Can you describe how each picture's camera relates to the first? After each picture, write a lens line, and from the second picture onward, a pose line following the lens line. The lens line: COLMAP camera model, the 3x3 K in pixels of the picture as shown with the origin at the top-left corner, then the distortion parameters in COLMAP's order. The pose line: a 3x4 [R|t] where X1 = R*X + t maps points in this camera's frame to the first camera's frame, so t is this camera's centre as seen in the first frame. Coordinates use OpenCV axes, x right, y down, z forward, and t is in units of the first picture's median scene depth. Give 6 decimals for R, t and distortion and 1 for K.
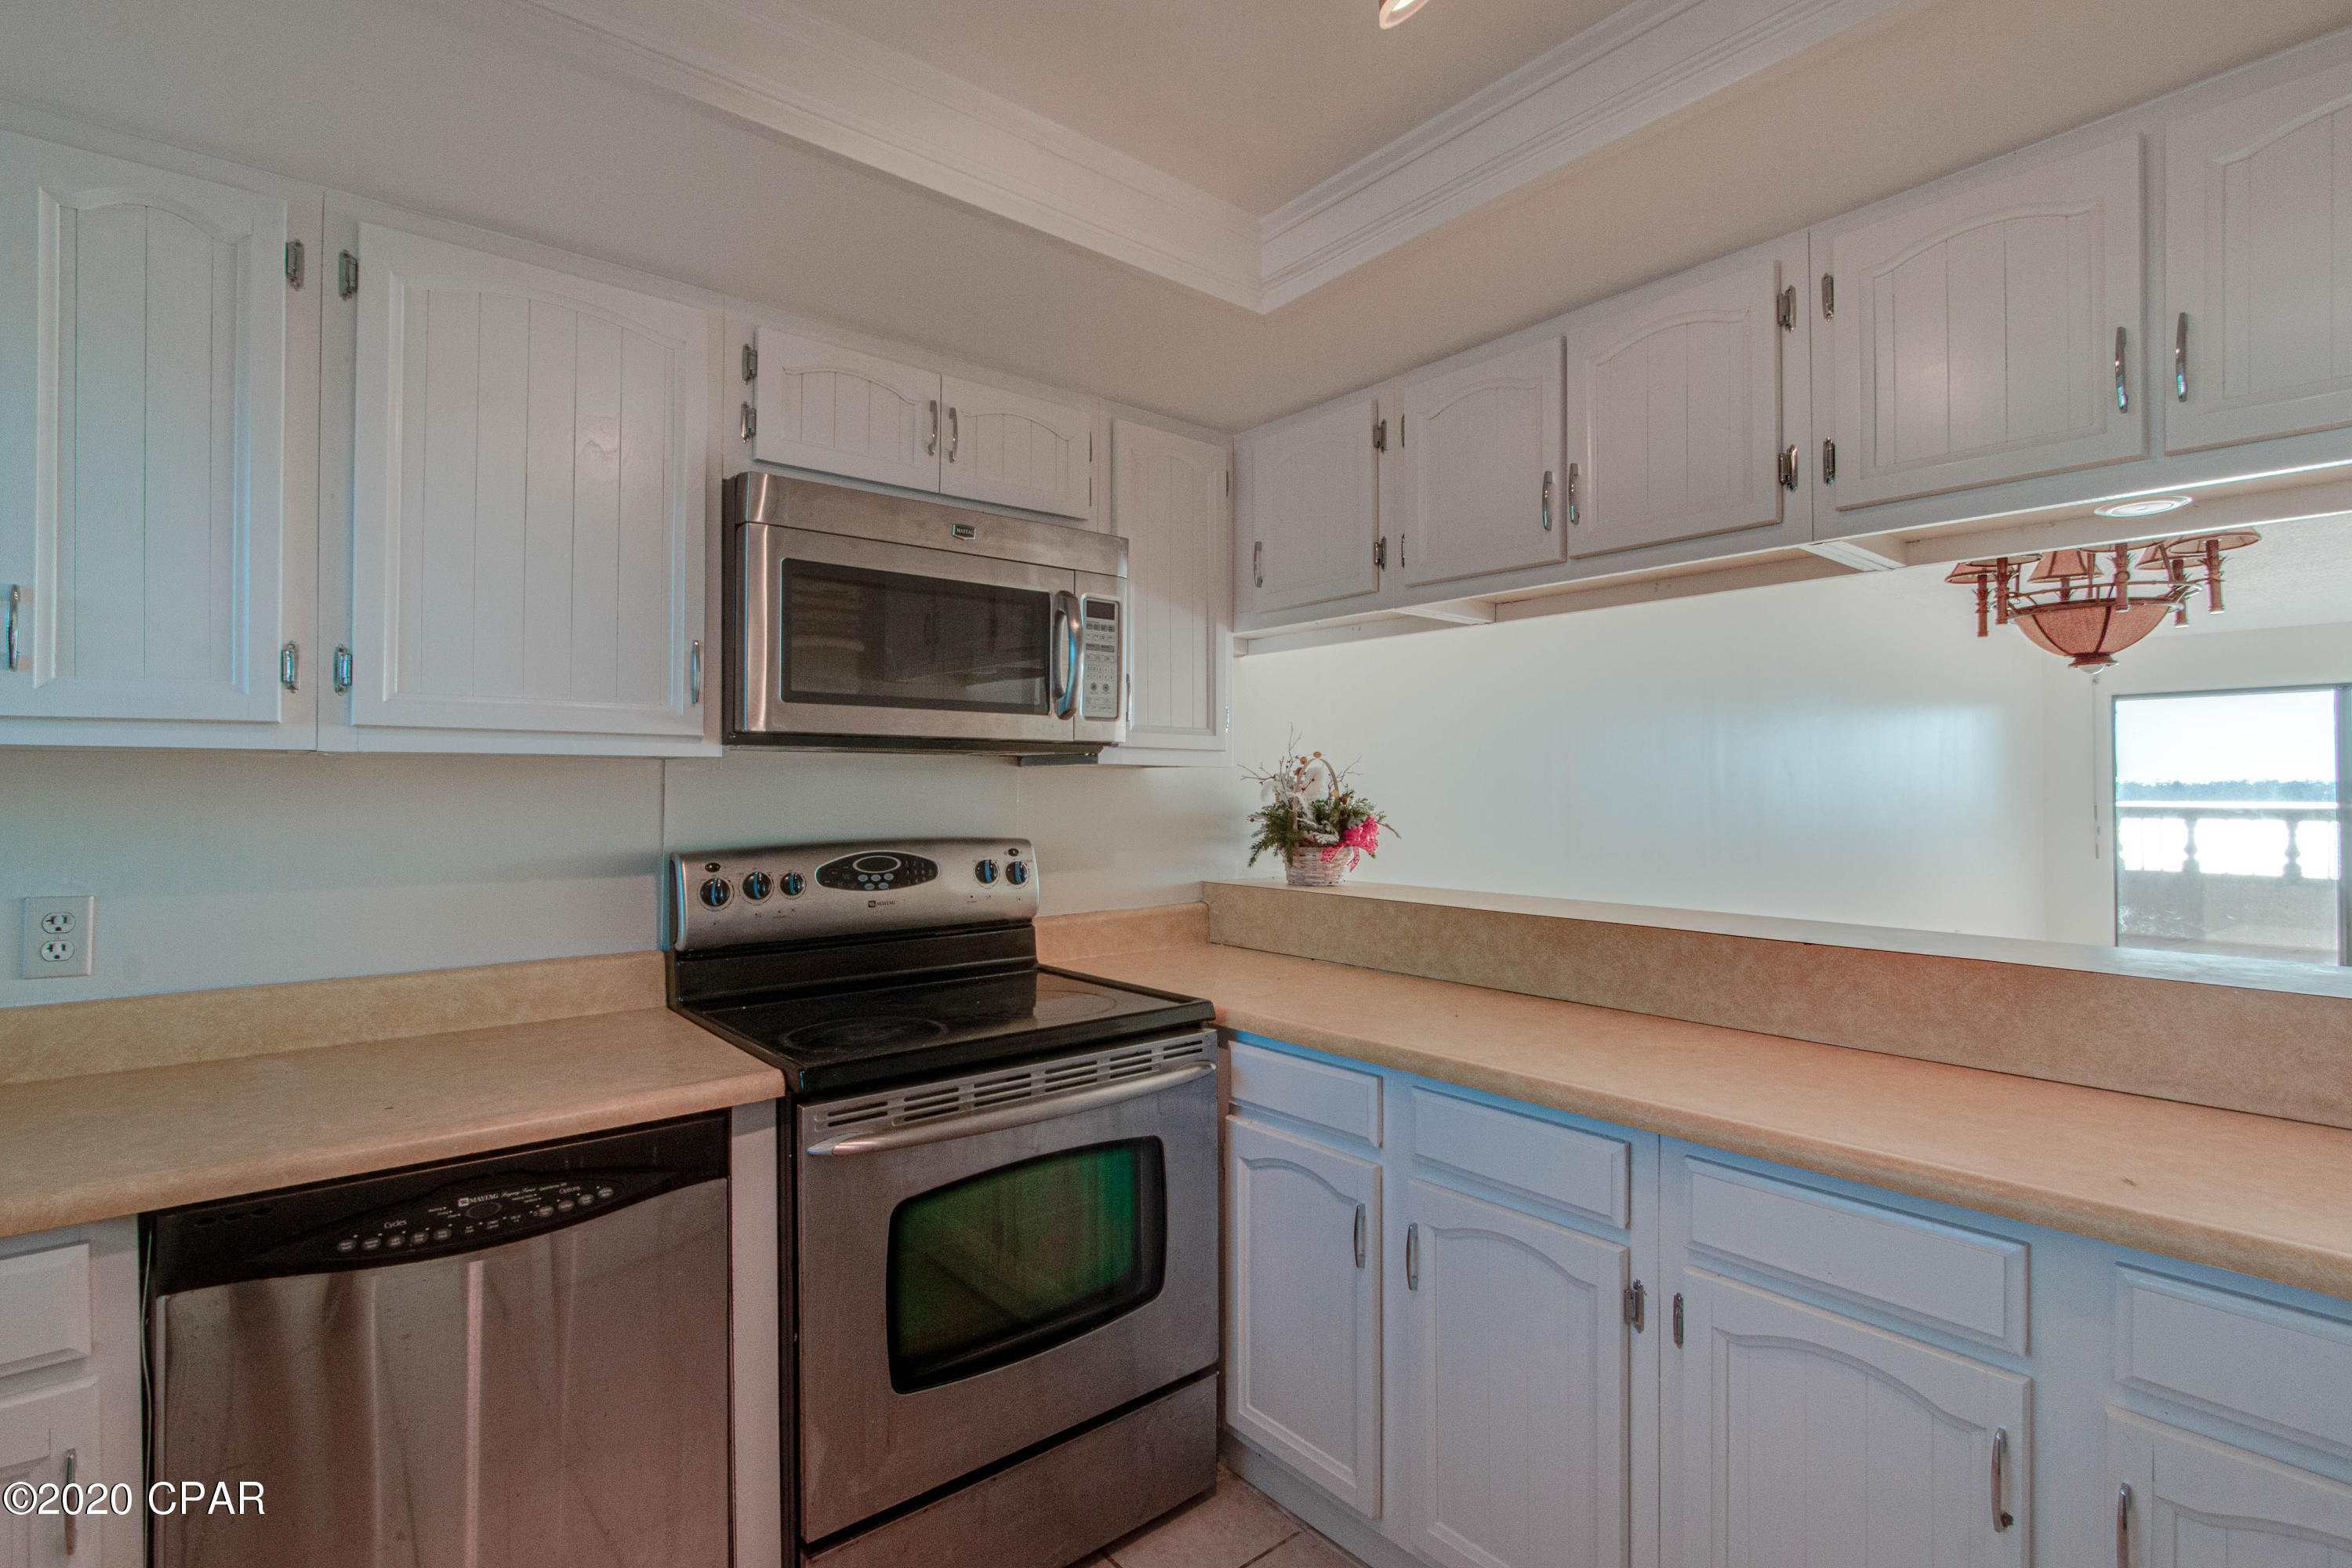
lens RADIAL K [[1107.0, 0, 1176.0], [0, 1107.0, 784.0], [0, 0, 1]] dist [-0.011362, 0.000709]
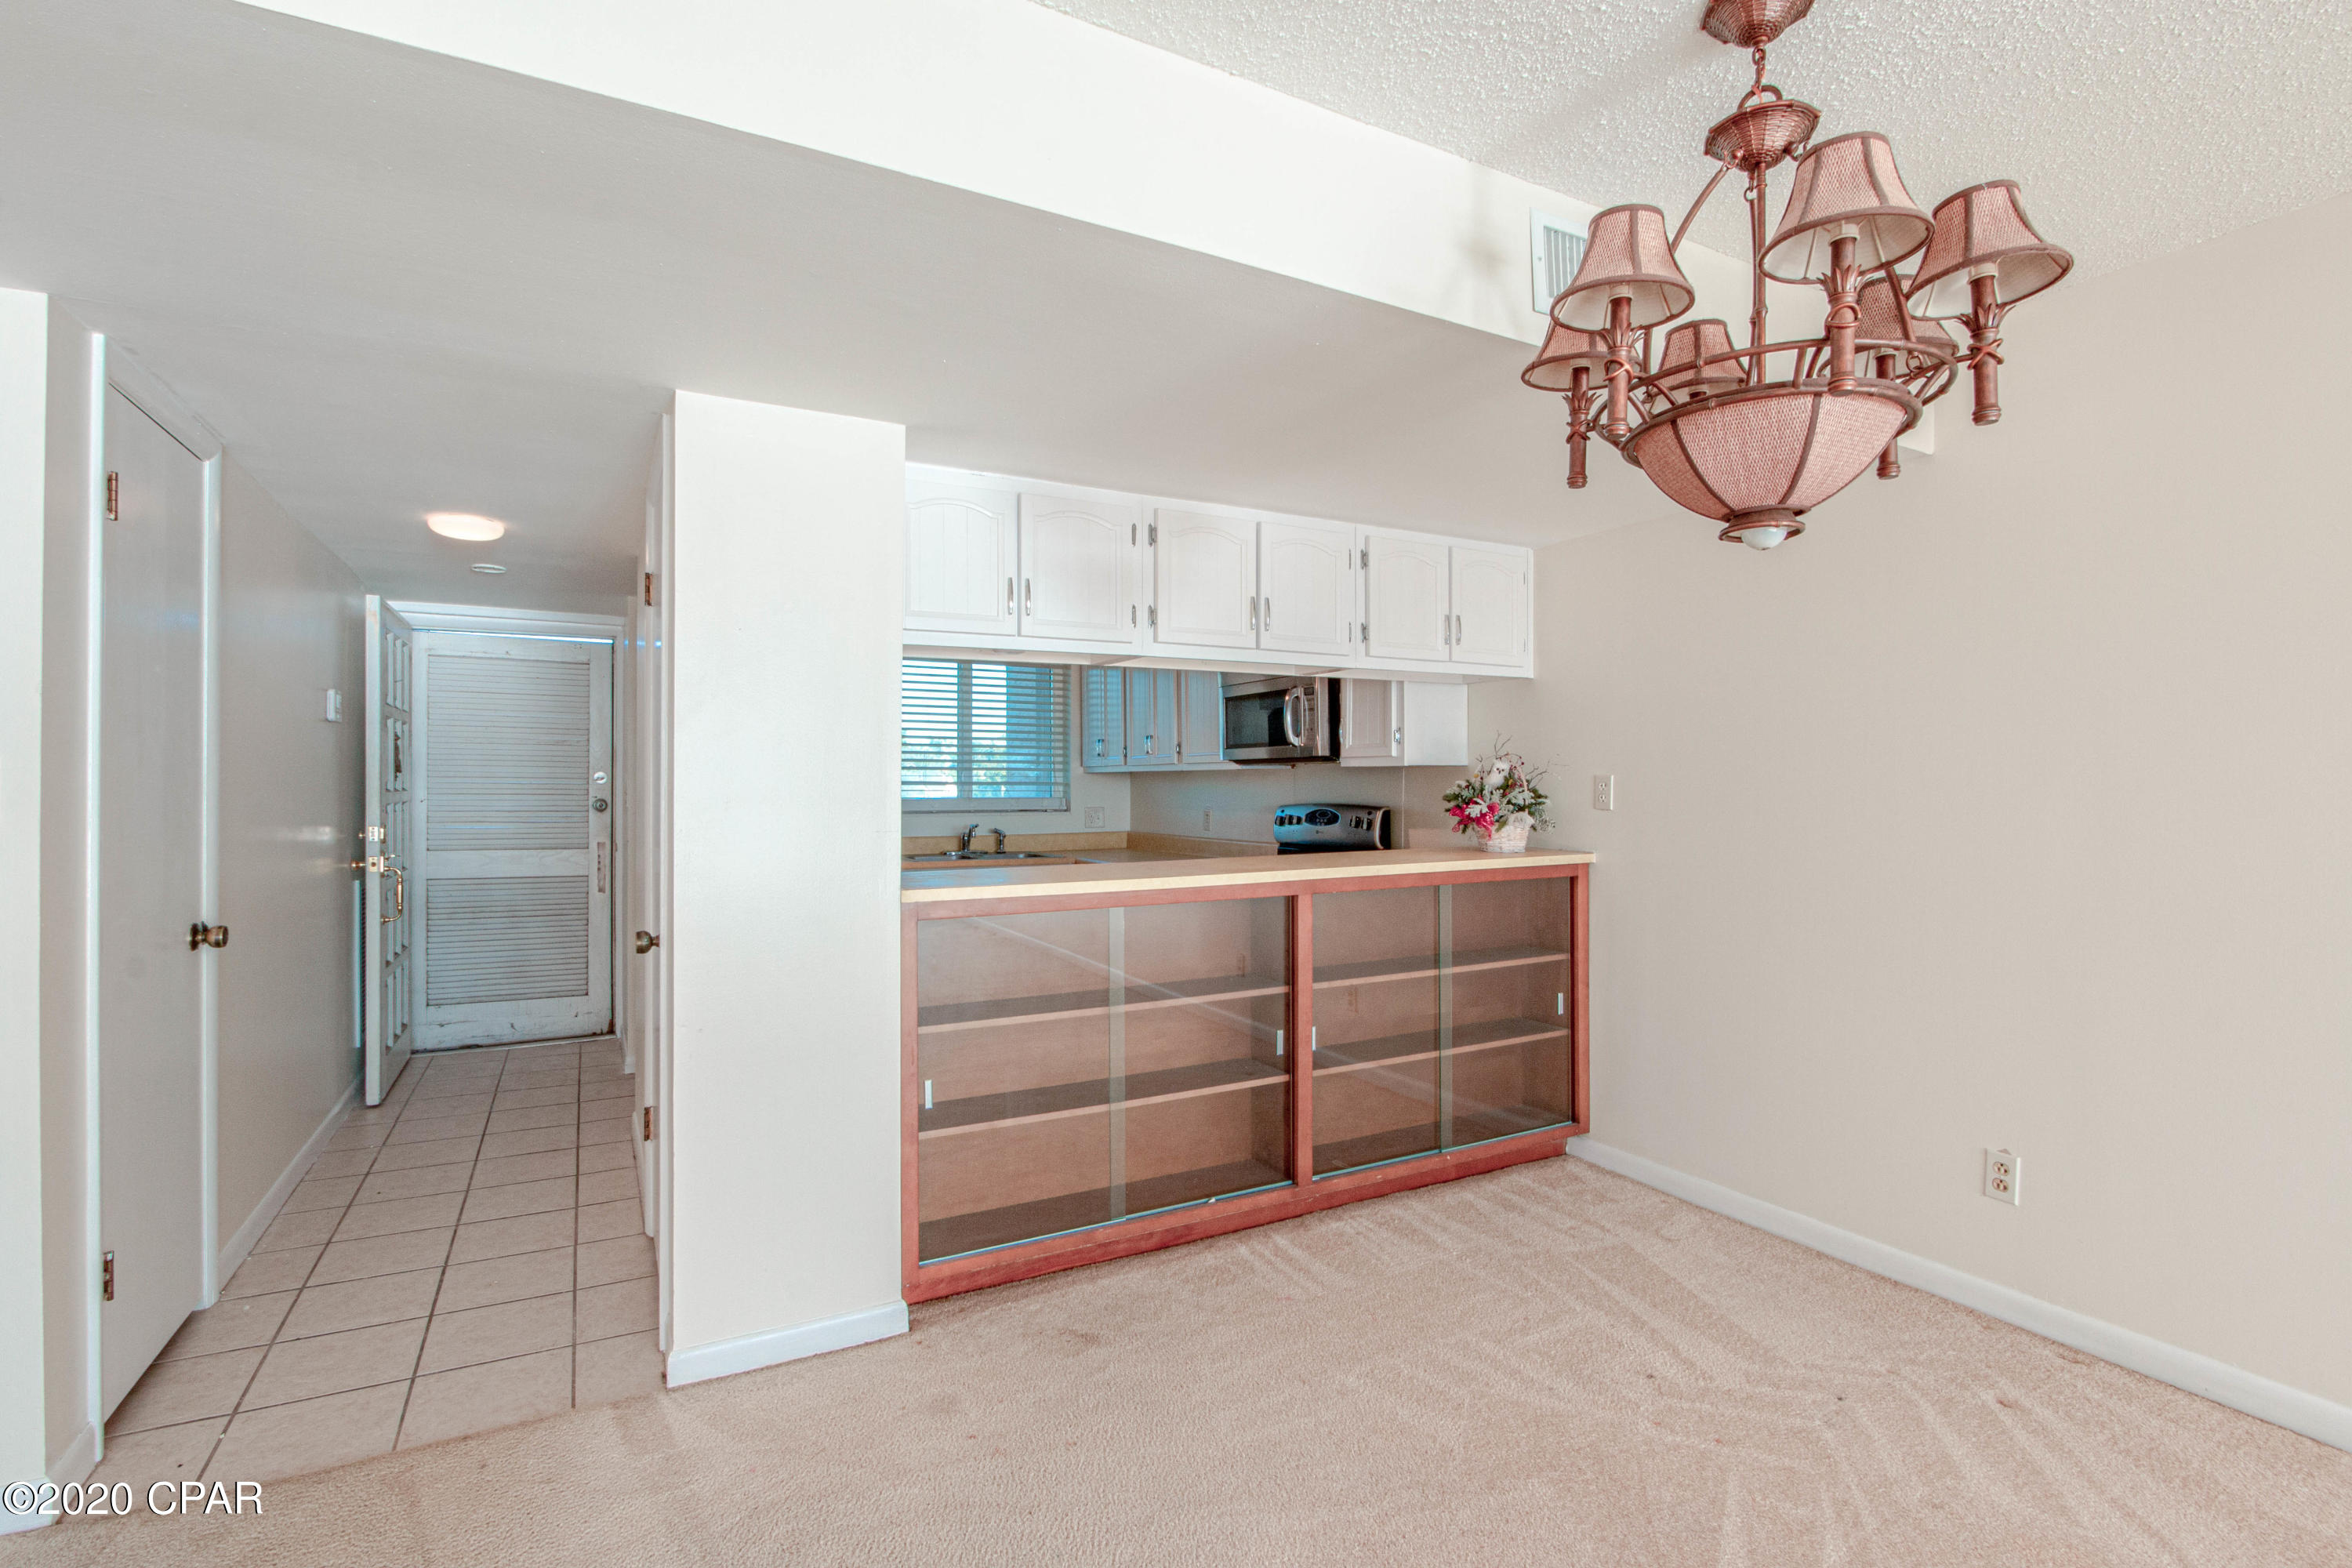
lens RADIAL K [[1093.2, 0, 1180.8], [0, 1093.2, 777.6], [0, 0, 1]] dist [-0.015420, -0.000429]
pose [[-0.200039, -0.004641, -0.979777, 2.251378], [0.007183, 0.999955, -0.006203, 0.013229], [0.979762, -0.008279, -0.199997, 1.391718]]
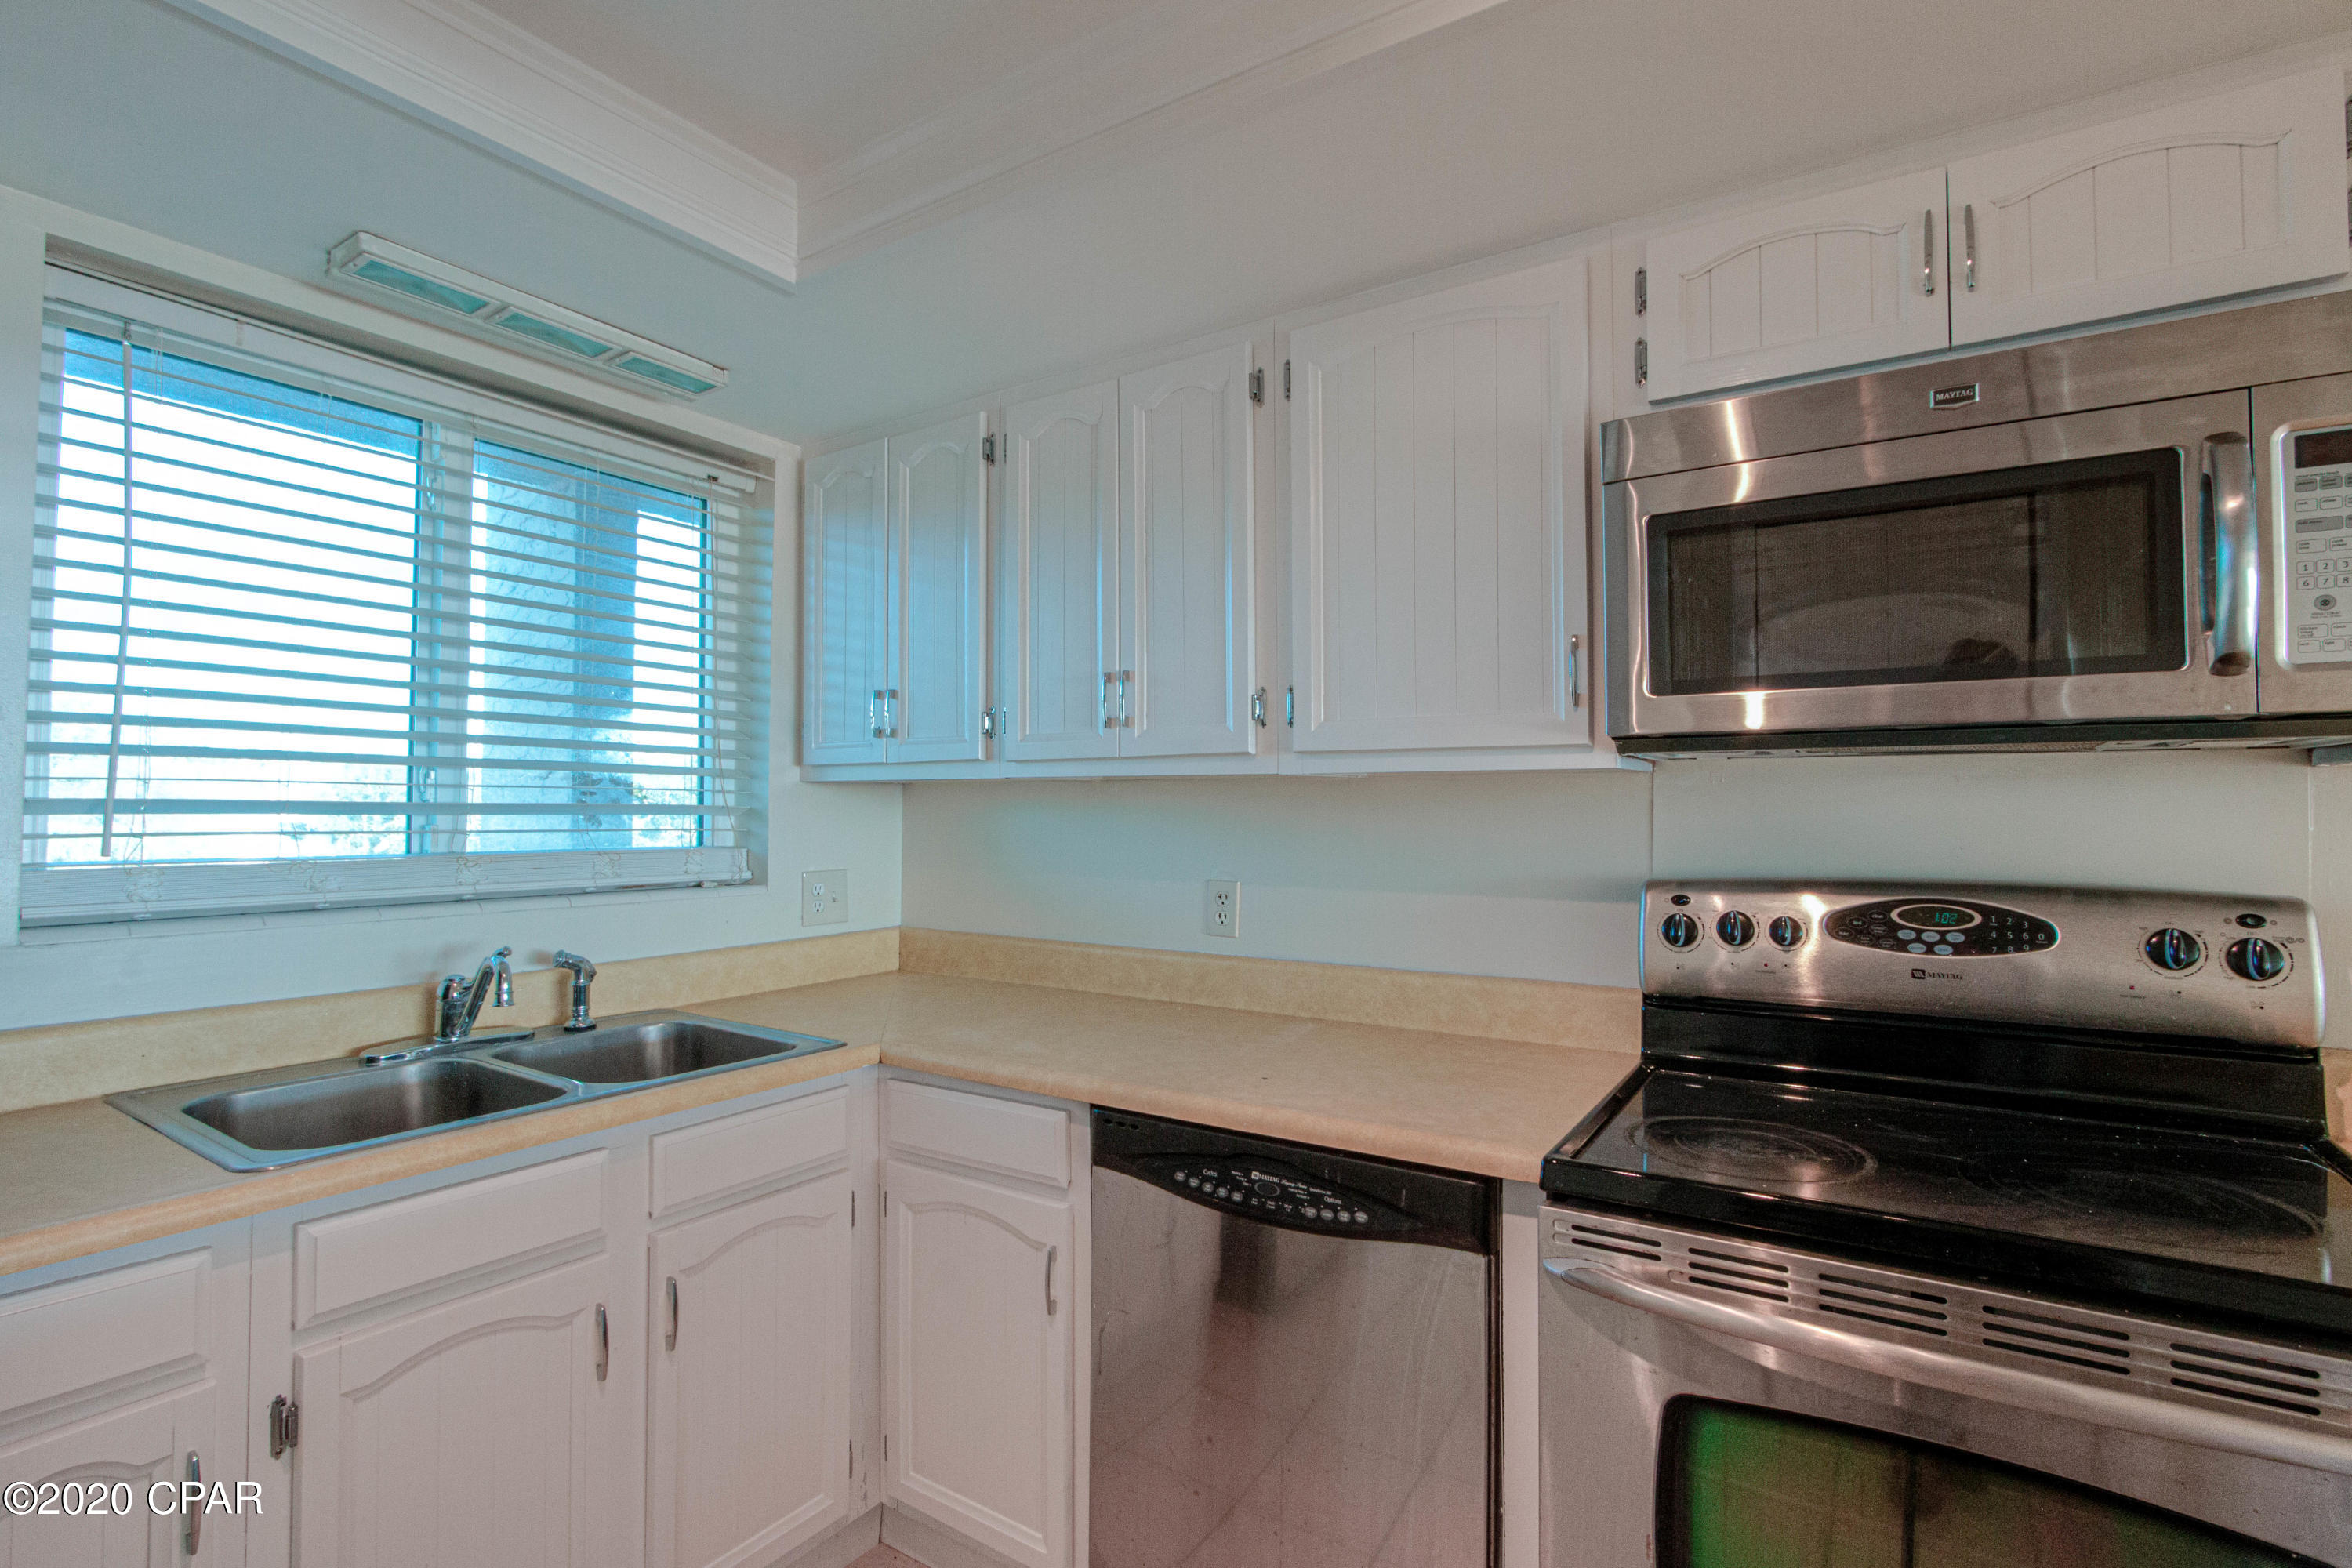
lens RADIAL K [[1107.0, 0, 1176.0], [0, 1107.0, 784.0], [0, 0, 1]] dist [-0.011362, 0.000709]
pose [[0.288473, -0.018658, -0.957306, 0.296410], [0.002801, 0.999822, -0.018643, 0.002690], [0.957484, 0.002697, 0.288474, 0.432080]]
